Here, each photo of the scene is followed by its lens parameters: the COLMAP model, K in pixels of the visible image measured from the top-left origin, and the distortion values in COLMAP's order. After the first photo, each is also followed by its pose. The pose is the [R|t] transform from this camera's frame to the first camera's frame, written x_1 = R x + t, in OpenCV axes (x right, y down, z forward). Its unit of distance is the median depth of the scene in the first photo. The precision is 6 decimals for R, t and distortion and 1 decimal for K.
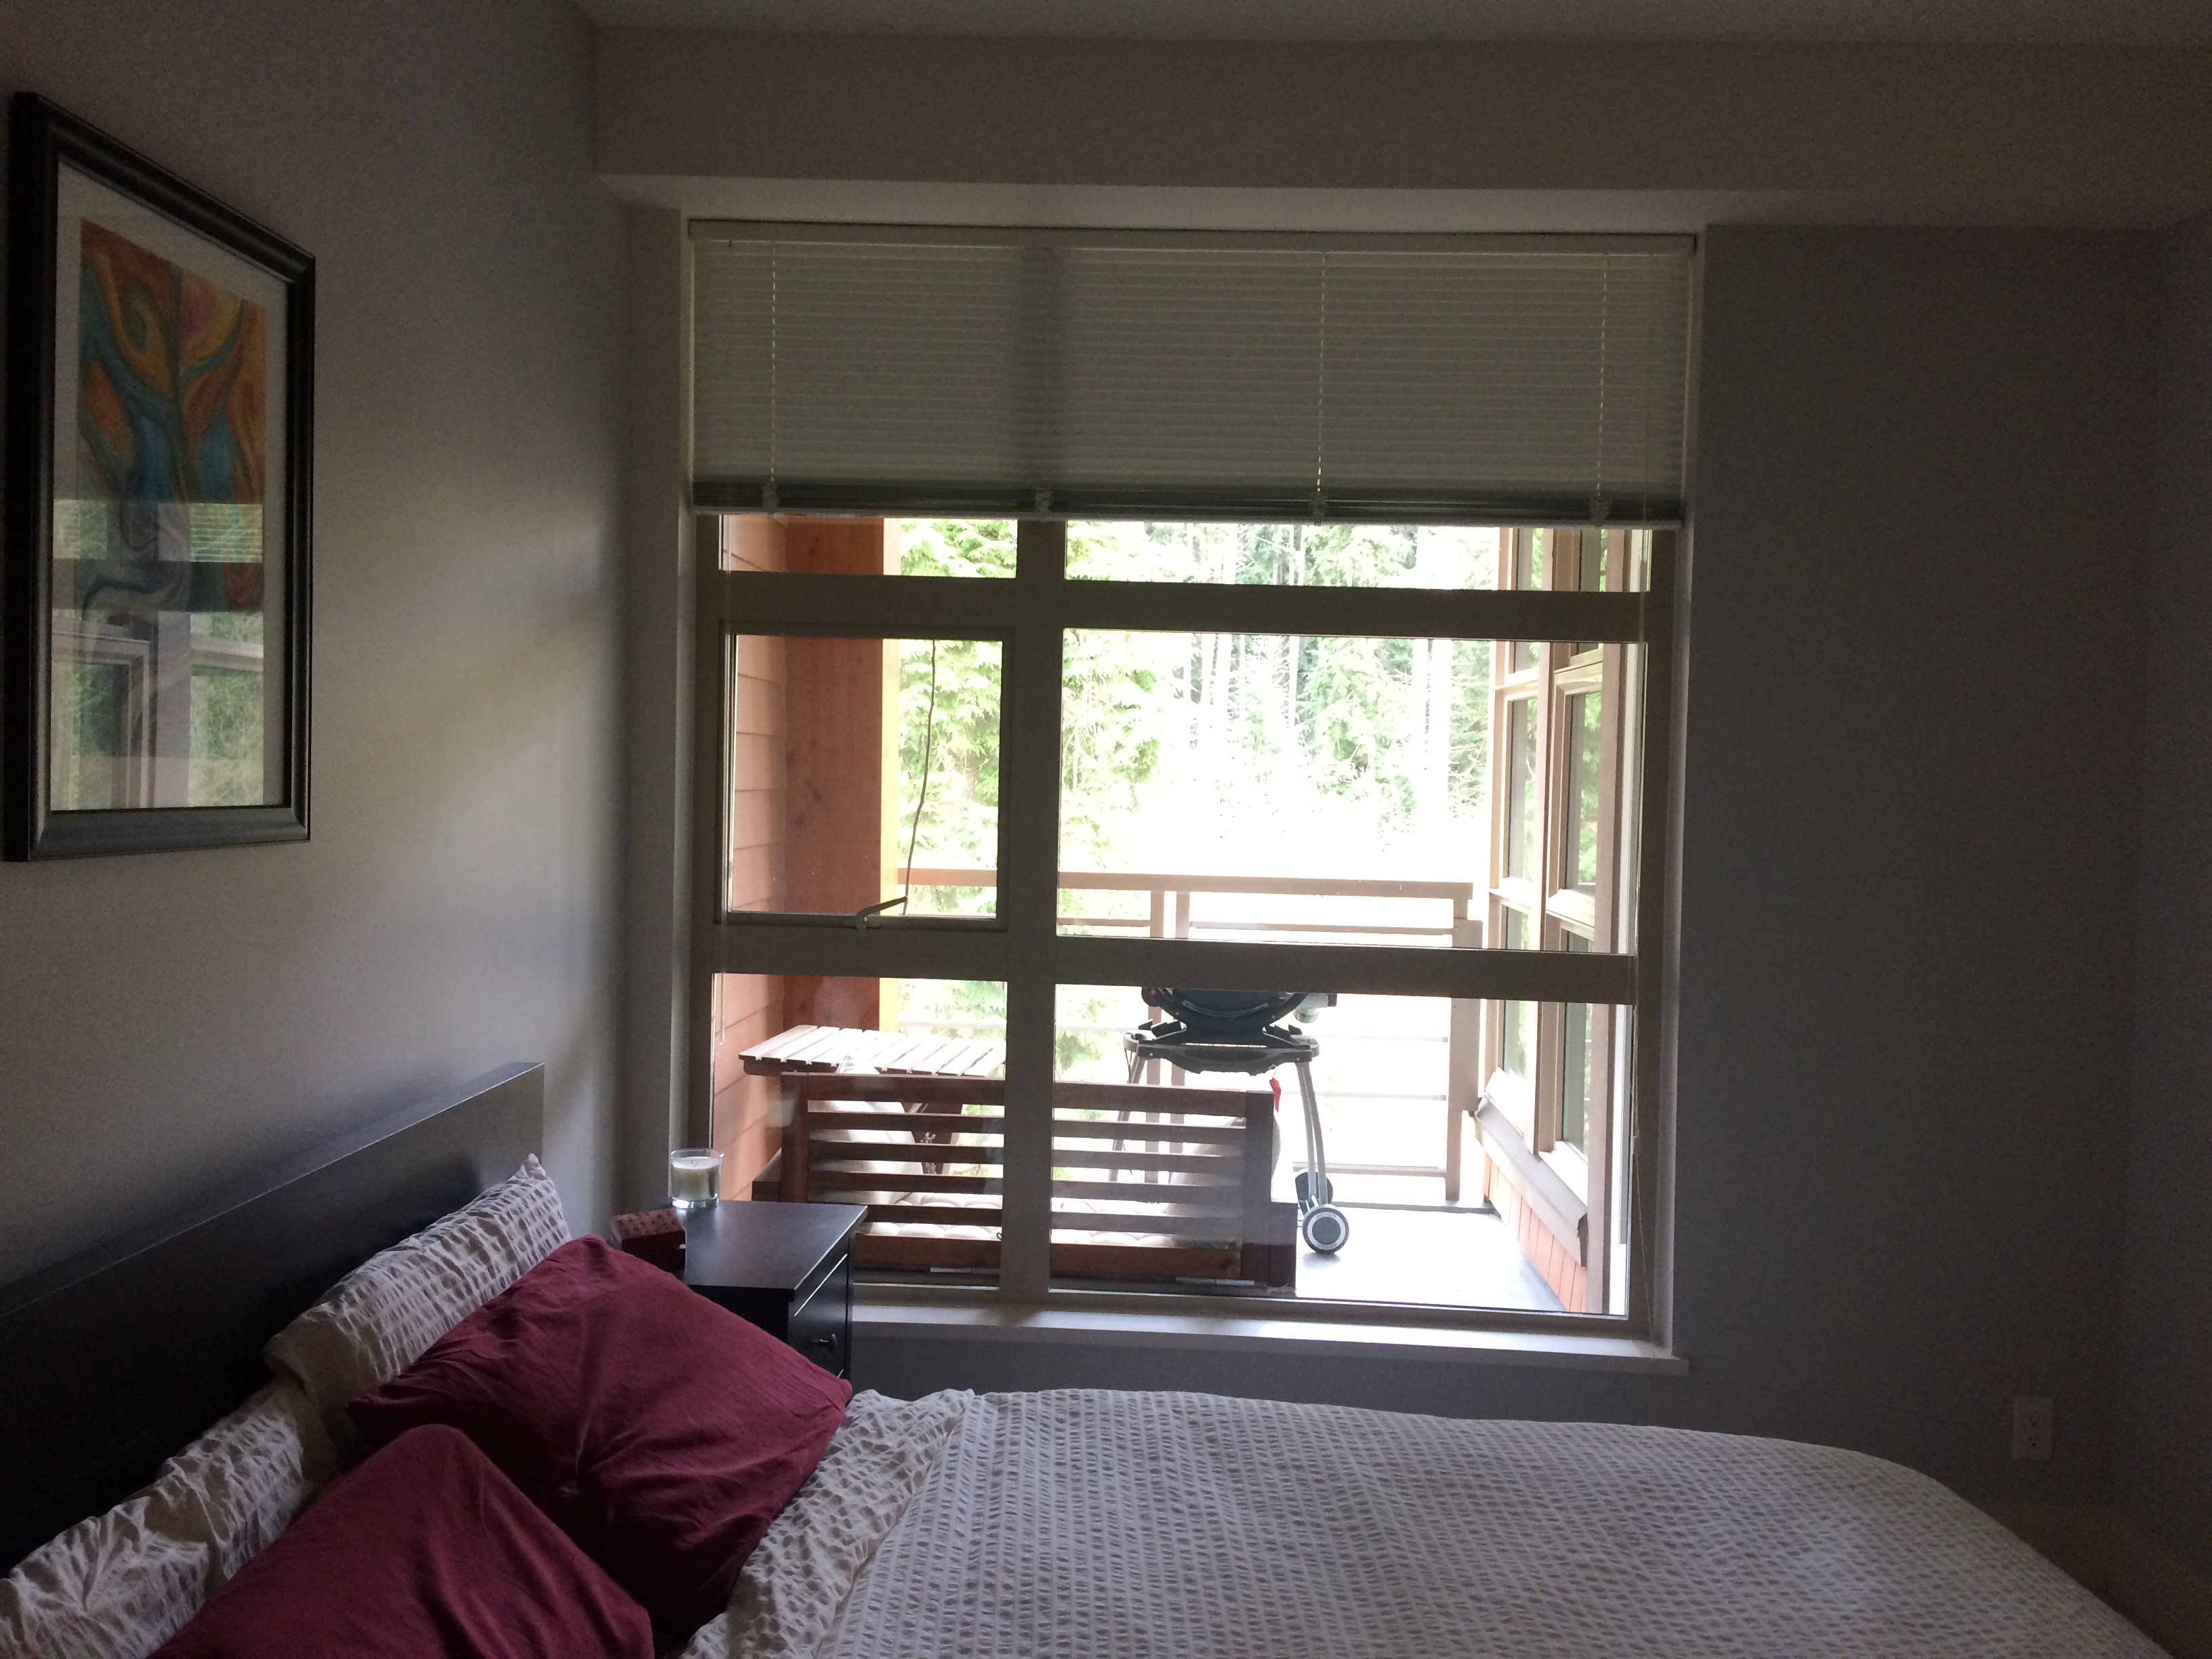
lens RADIAL K [[1861.8, 0, 1106.0], [0, 1861.8, 829.5], [0, 0, 1]] dist [0.074898, -0.105468]
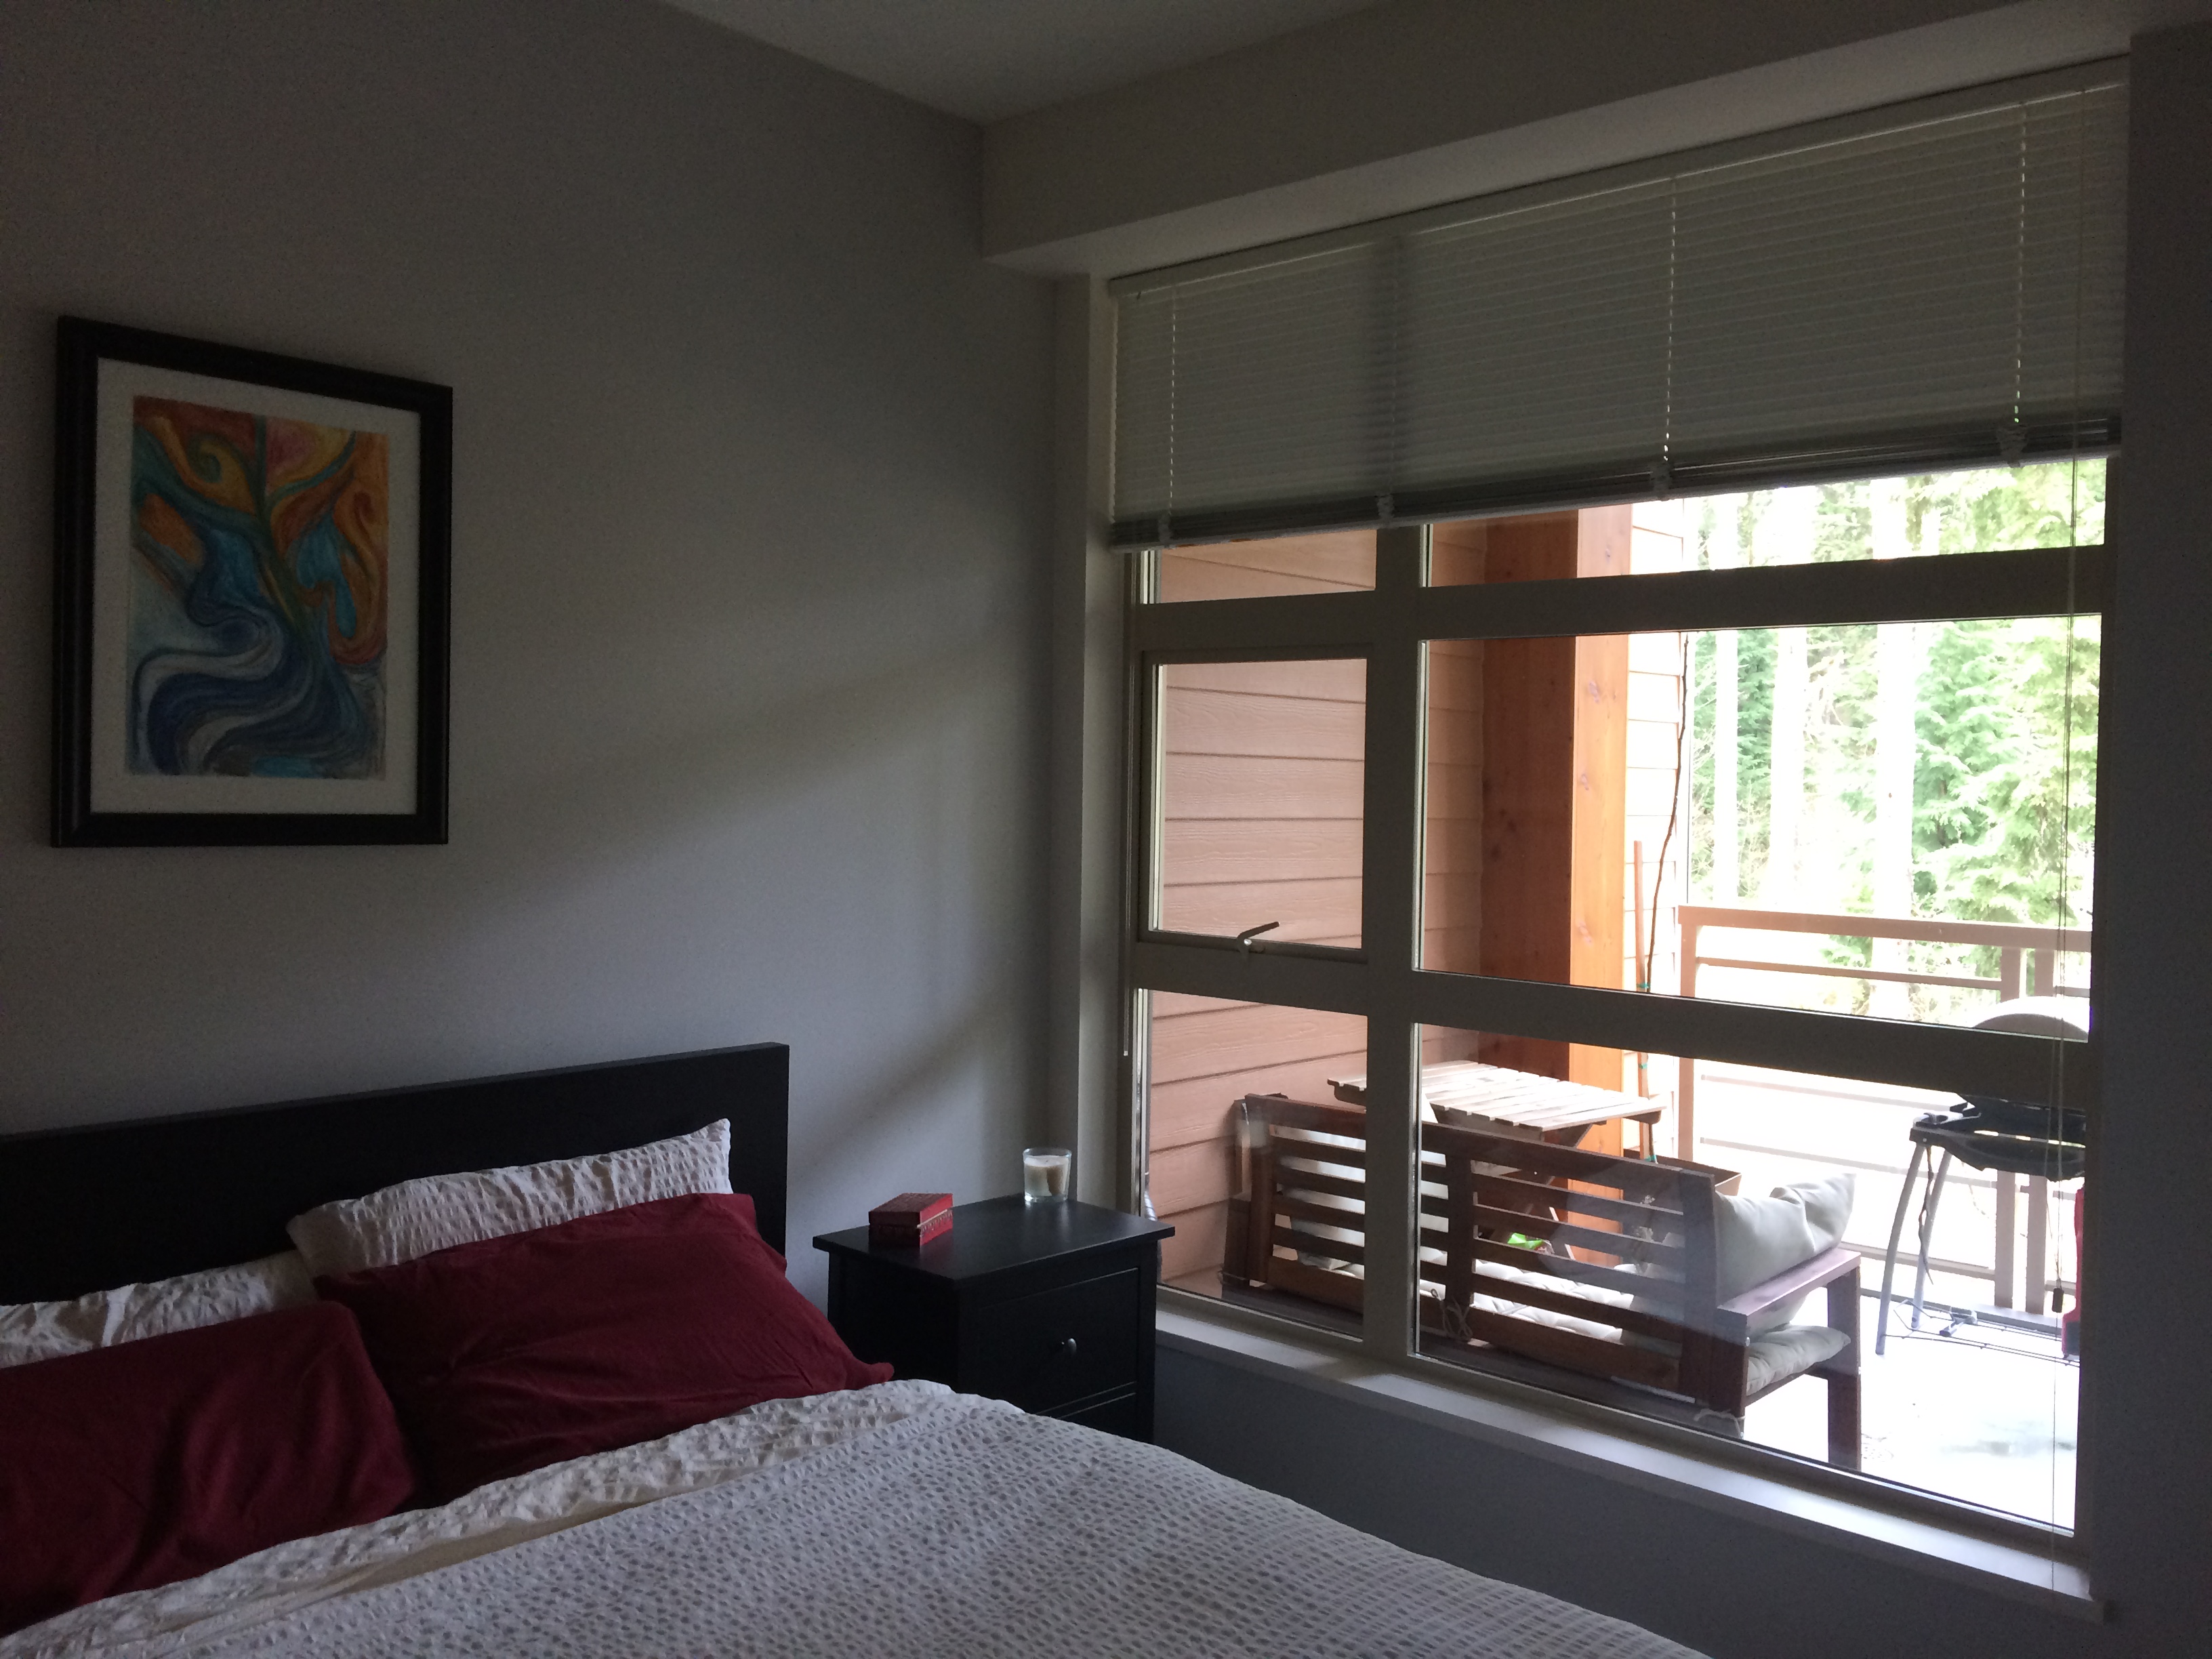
lens RADIAL K [[1861.8, 0, 1106.0], [0, 1861.8, 829.5], [0, 0, 1]] dist [0.074898, -0.105468]
pose [[0.772795, 0.007319, -0.634613, 0.633394], [-0.021415, 0.999665, -0.014548, 0.004924], [0.634294, 0.024833, 0.772693, 0.258146]]
